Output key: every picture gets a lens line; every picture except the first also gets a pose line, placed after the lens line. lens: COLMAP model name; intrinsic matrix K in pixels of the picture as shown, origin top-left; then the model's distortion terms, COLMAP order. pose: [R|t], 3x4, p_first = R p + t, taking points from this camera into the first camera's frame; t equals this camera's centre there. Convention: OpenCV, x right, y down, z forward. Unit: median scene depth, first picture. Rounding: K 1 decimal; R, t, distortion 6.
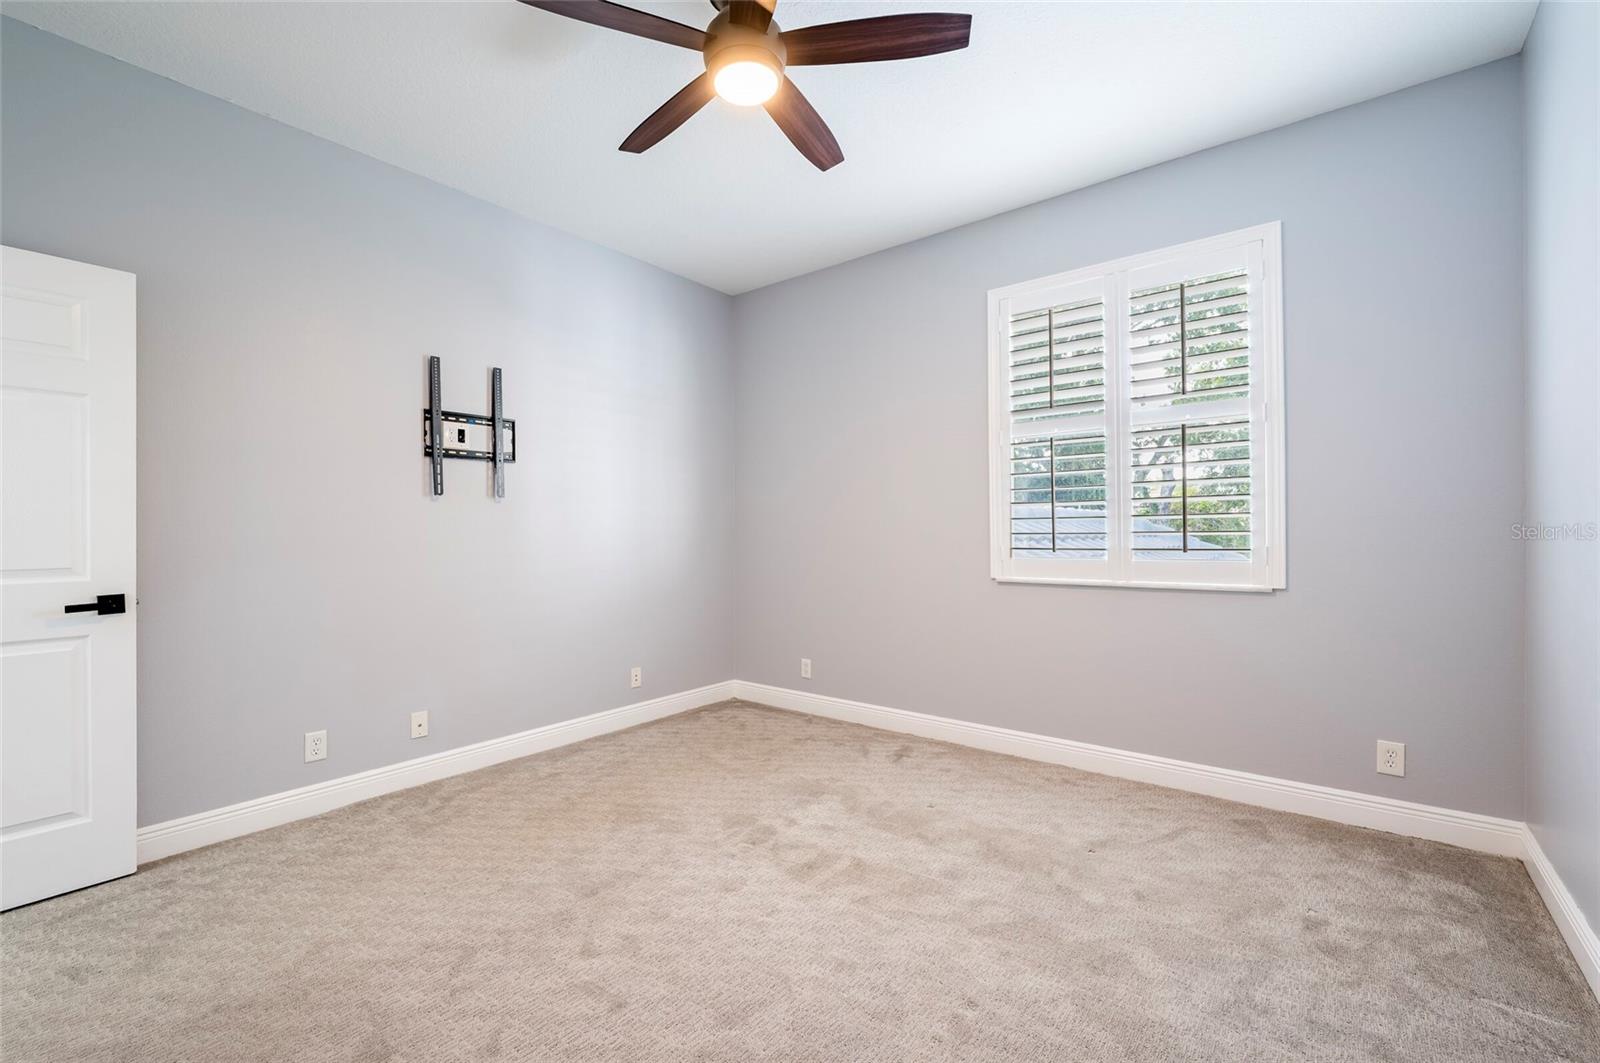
lens RADIAL K [[672.4, 0, 800.0], [0, 672.4, 531.5], [0, 0, 1]] dist [-0.001615, -0.000269]
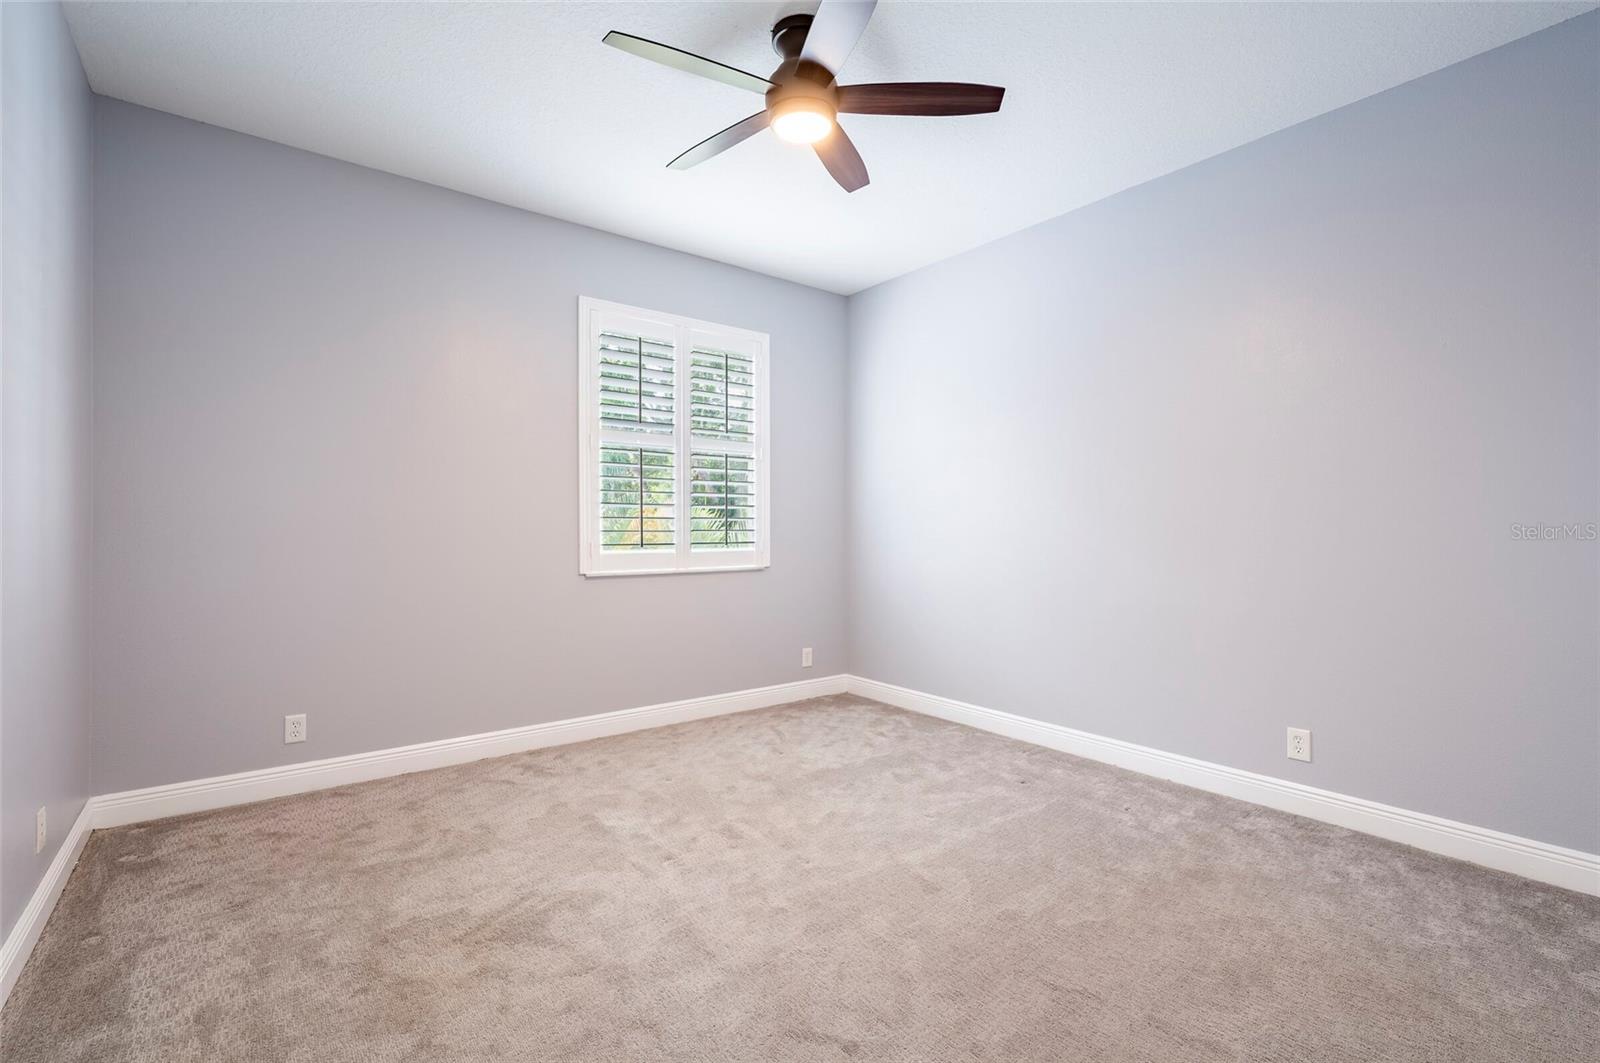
lens RADIAL K [[713.3, 0, 796.5], [0, 713.3, 530.6], [0, 0, 1]] dist [-0.009678, -0.000811]
pose [[0.236119, 0.005543, 0.971708, -0.737252], [-0.001539, 0.999985, -0.005330, 0.008005], [-0.971723, -0.000237, 0.236124, 0.438165]]
